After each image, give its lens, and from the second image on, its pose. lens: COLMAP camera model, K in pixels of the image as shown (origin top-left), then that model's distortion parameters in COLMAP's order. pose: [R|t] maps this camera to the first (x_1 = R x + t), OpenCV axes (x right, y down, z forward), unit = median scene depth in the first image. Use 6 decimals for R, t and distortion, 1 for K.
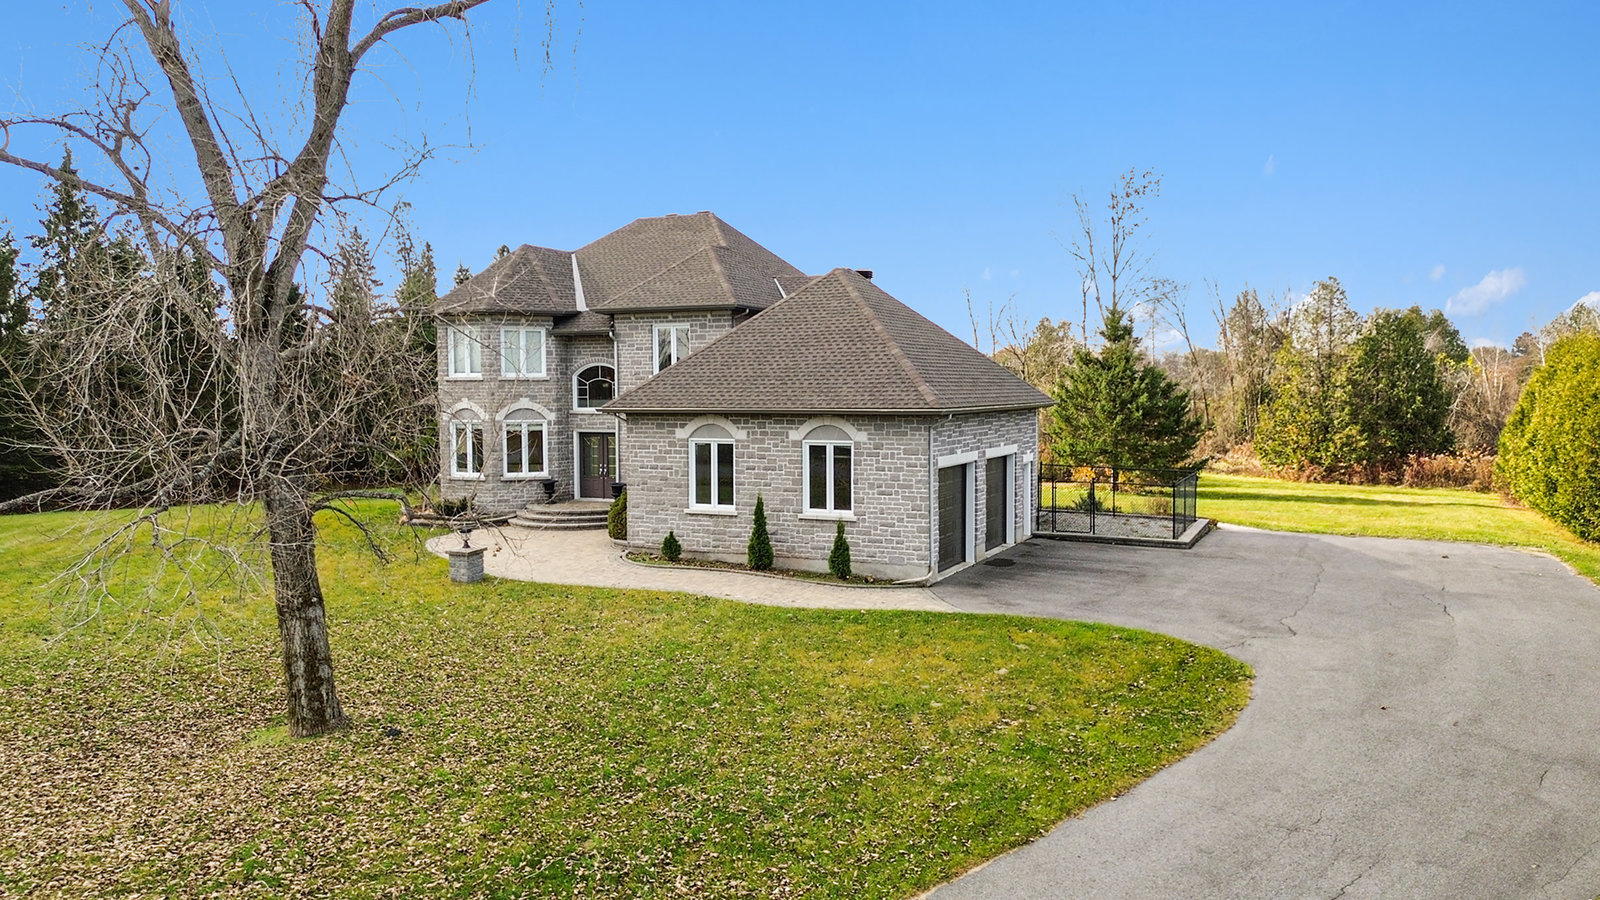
lens RADIAL K [[1122.3, 0, 810.4], [0, 1122.3, 452.7], [0, 0, 1]] dist [0.074984, -0.064067]
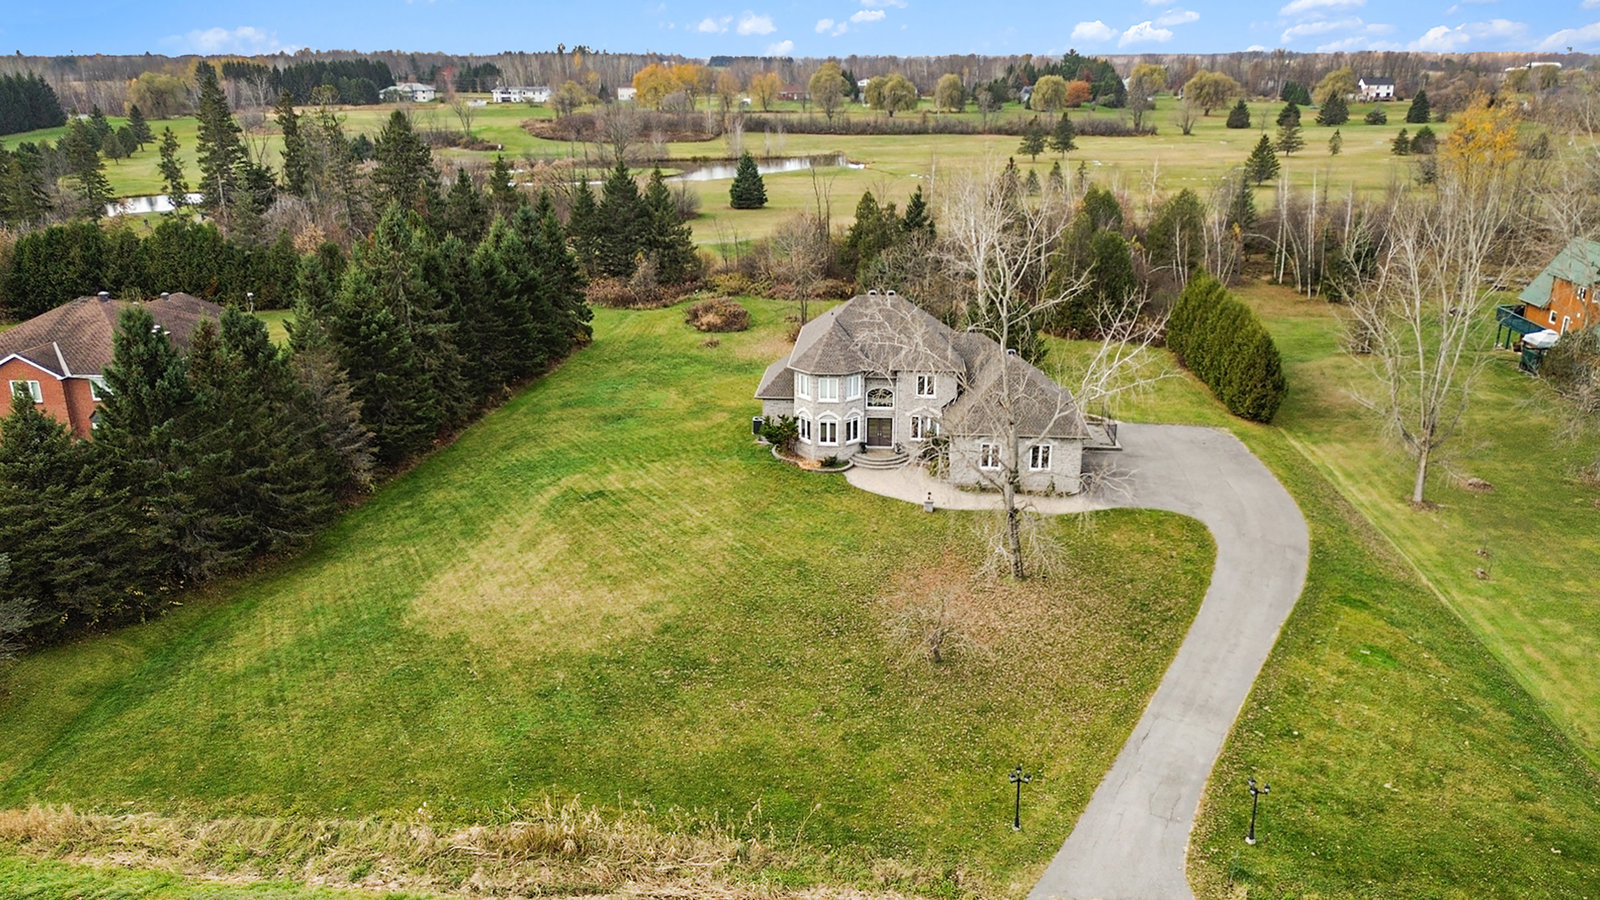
lens RADIAL K [[1085.0, 0, 799.3], [0, 1085.0, 518.6], [0, 0, 1]] dist [0.058836, -0.078339]
pose [[0.939649, -0.134361, 0.314652, -1.047699], [0.023201, 0.942569, 0.333205, -0.553325], [-0.341351, -0.305795, 0.888802, -0.914416]]
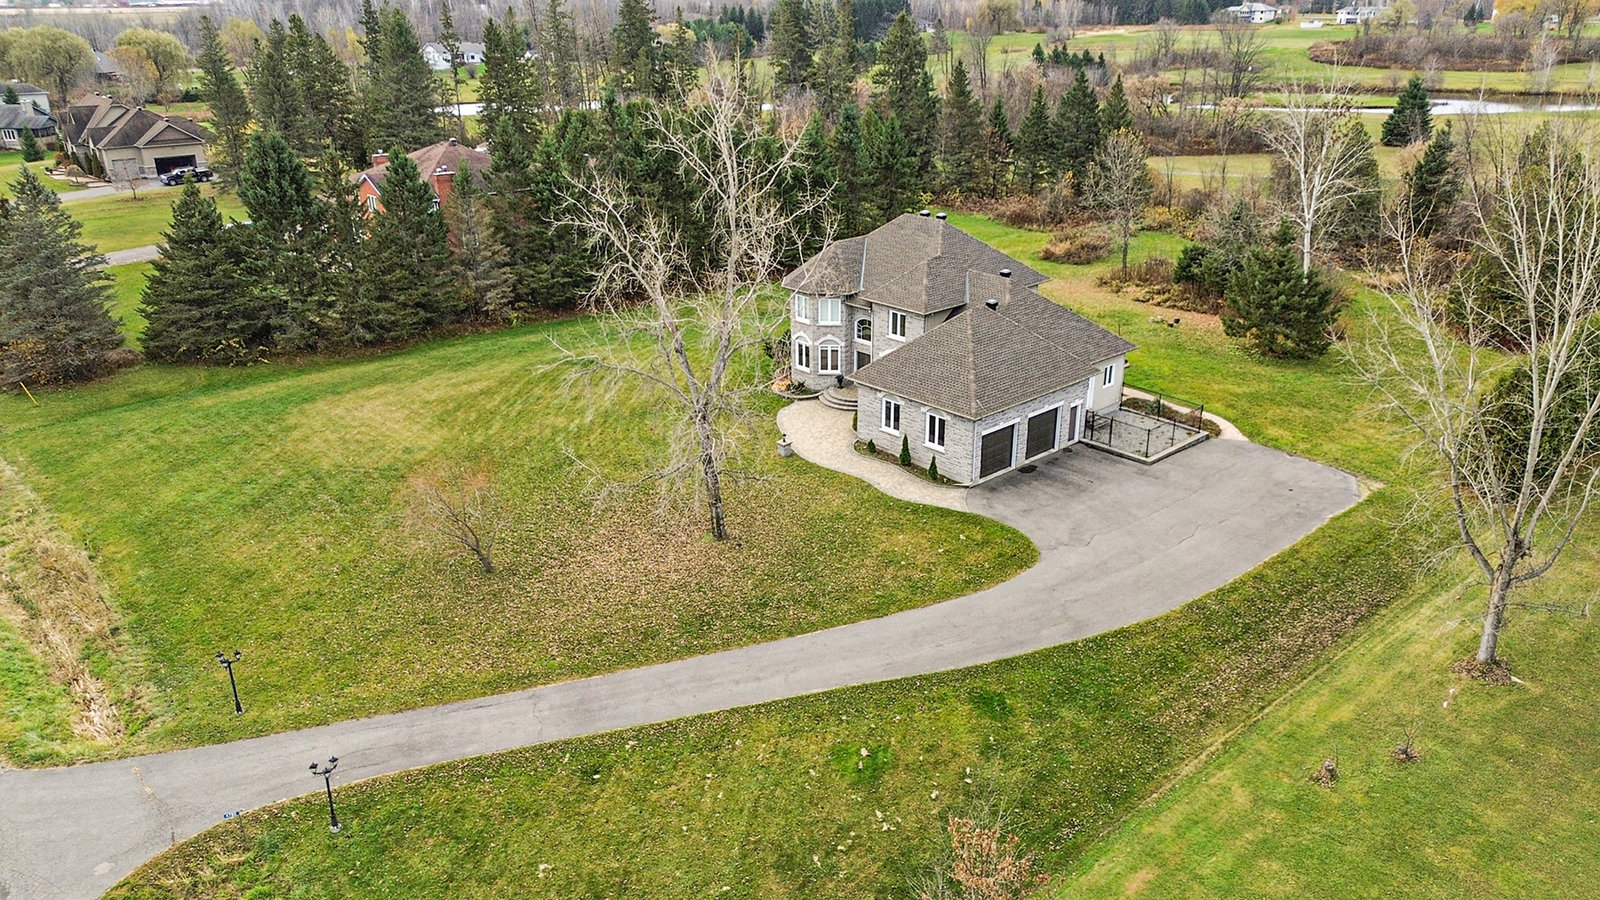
lens RADIAL K [[1107.5, 0, 800.0], [0, 1107.5, 450.0], [0, 0, 1]] dist [0.079047, -0.084597]
pose [[0.923554, 0.142029, -0.356196, 0.414513], [-0.018471, 0.944279, 0.328628, -0.491456], [0.383023, -0.296927, 0.874716, -0.767460]]
